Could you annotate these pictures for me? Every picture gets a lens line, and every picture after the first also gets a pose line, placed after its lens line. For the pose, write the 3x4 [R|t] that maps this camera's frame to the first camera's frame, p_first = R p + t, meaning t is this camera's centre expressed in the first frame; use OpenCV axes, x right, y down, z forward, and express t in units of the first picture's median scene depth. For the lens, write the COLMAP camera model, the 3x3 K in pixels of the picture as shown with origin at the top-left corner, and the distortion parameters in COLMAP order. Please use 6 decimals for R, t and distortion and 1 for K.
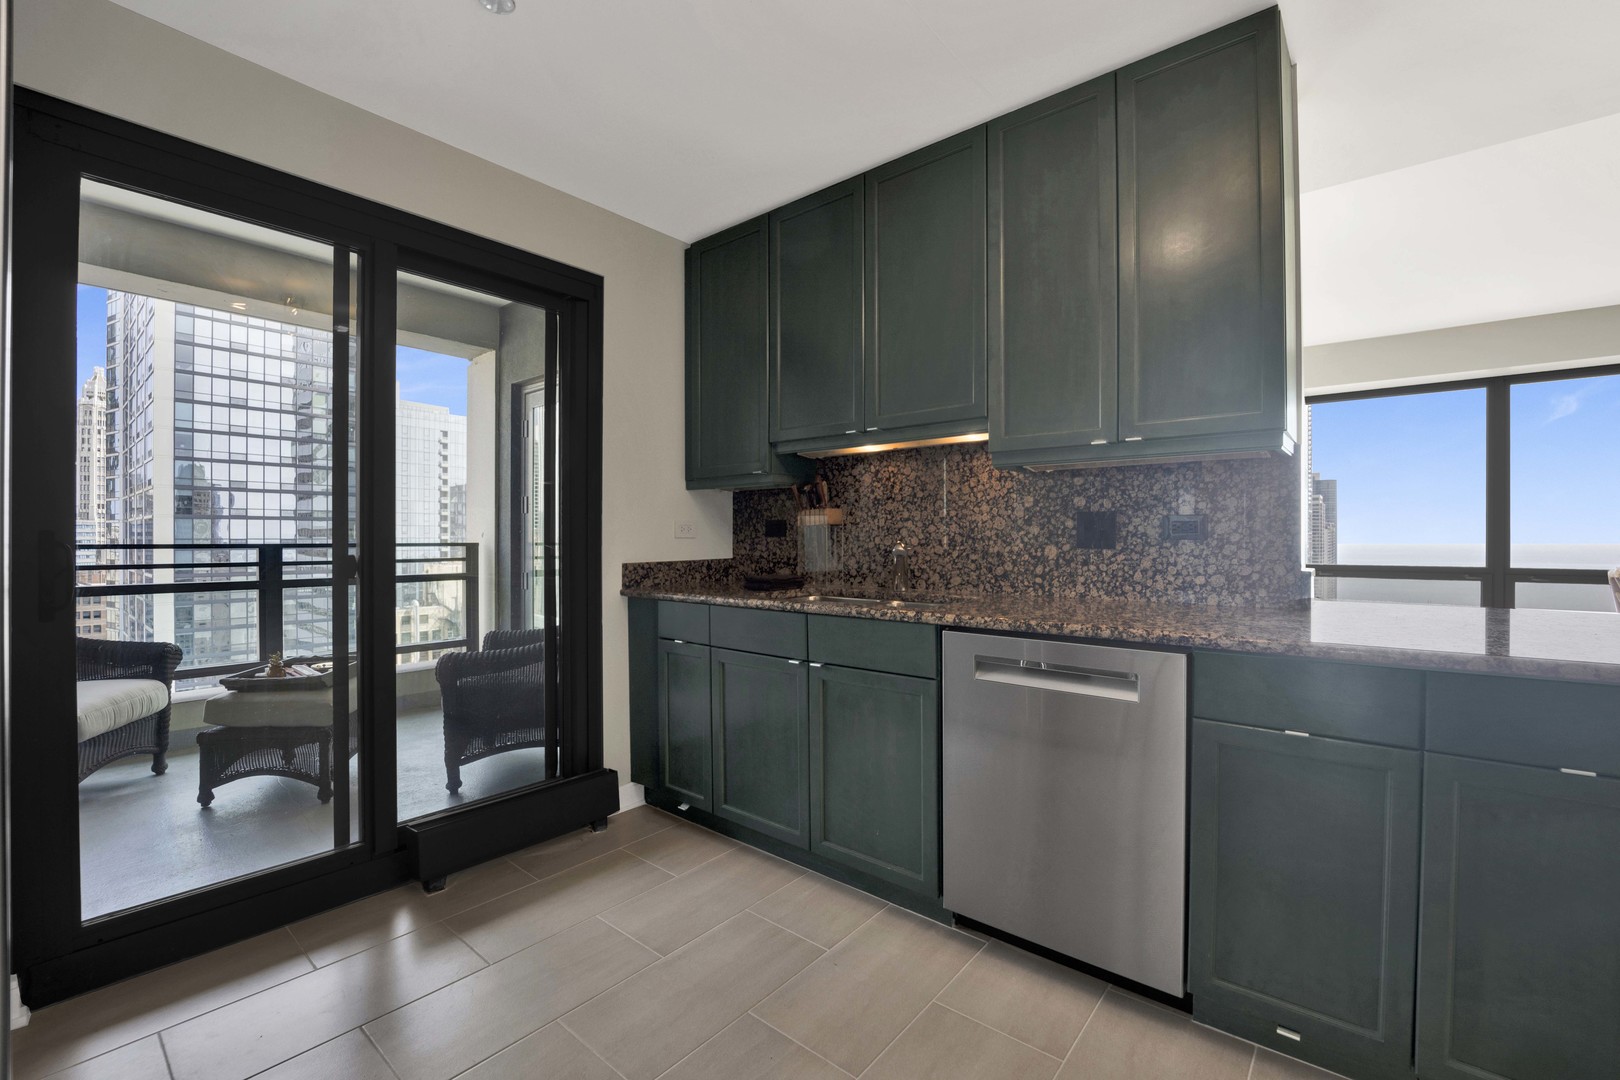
lens RADIAL K [[678.3, 0, 810.0], [0, 678.3, 540.0], [0, 0, 1]] dist [-0.024970, -0.000403]
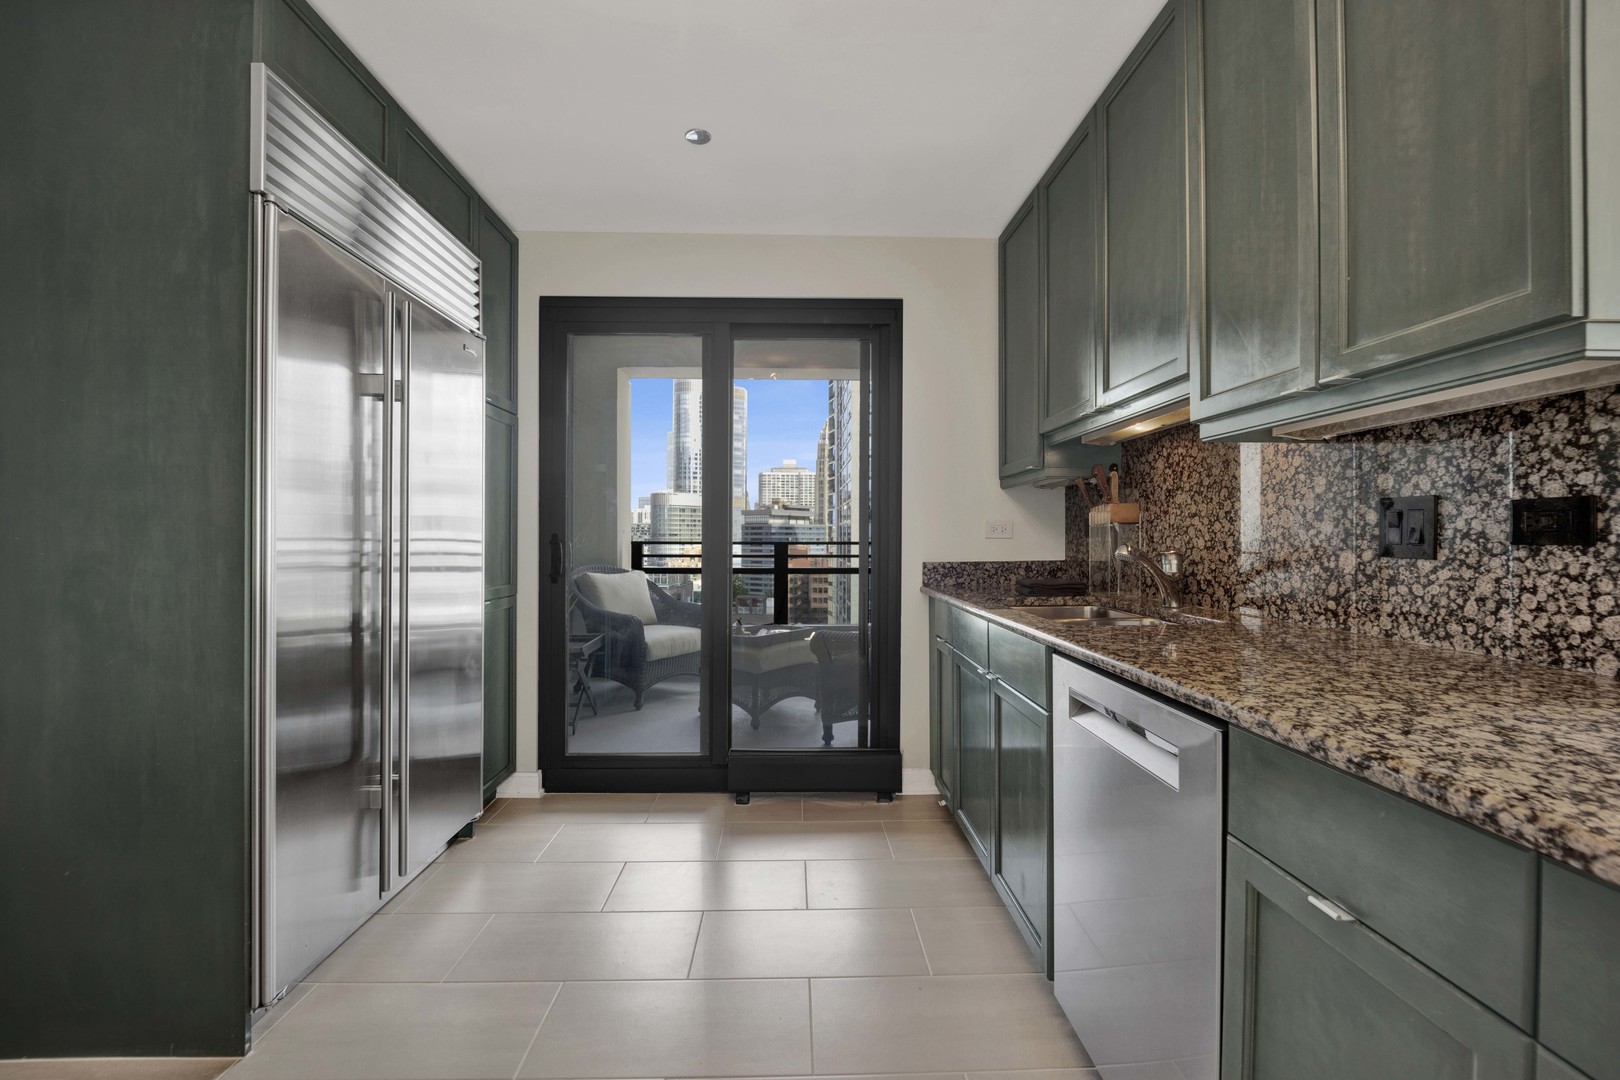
lens RADIAL K [[678.3, 0, 810.0], [0, 678.3, 540.0], [0, 0, 1]] dist [-0.024970, -0.000403]
pose [[0.658779, 0.004625, -0.752322, 0.482324], [-0.003740, 0.999989, 0.002872, -0.003010], [0.752327, 0.000922, 0.658789, 0.193925]]
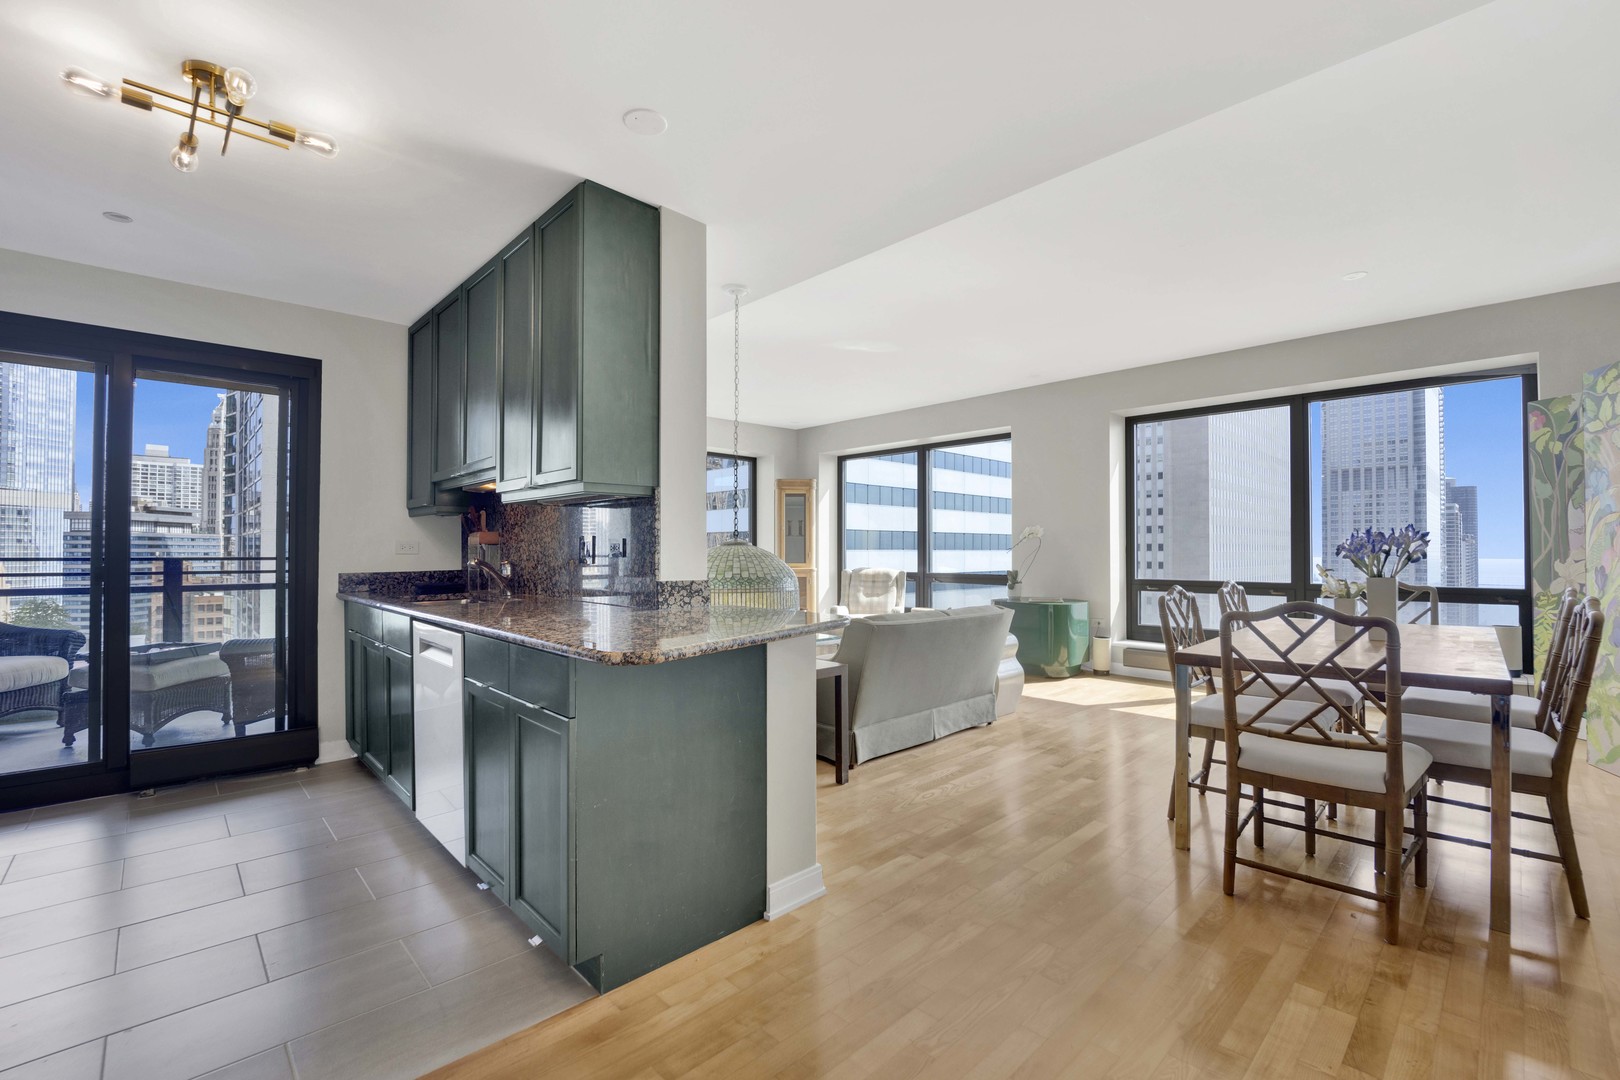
lens RADIAL K [[686.1, 0, 804.5], [0, 686.1, 543.4], [0, 0, 1]] dist [-0.022860, 0.000024]
pose [[0.993553, 0.000075, -0.113368, 0.925221], [-0.001743, 0.999892, -0.014613, -0.007708], [0.113354, 0.014716, 0.993446, -0.261728]]
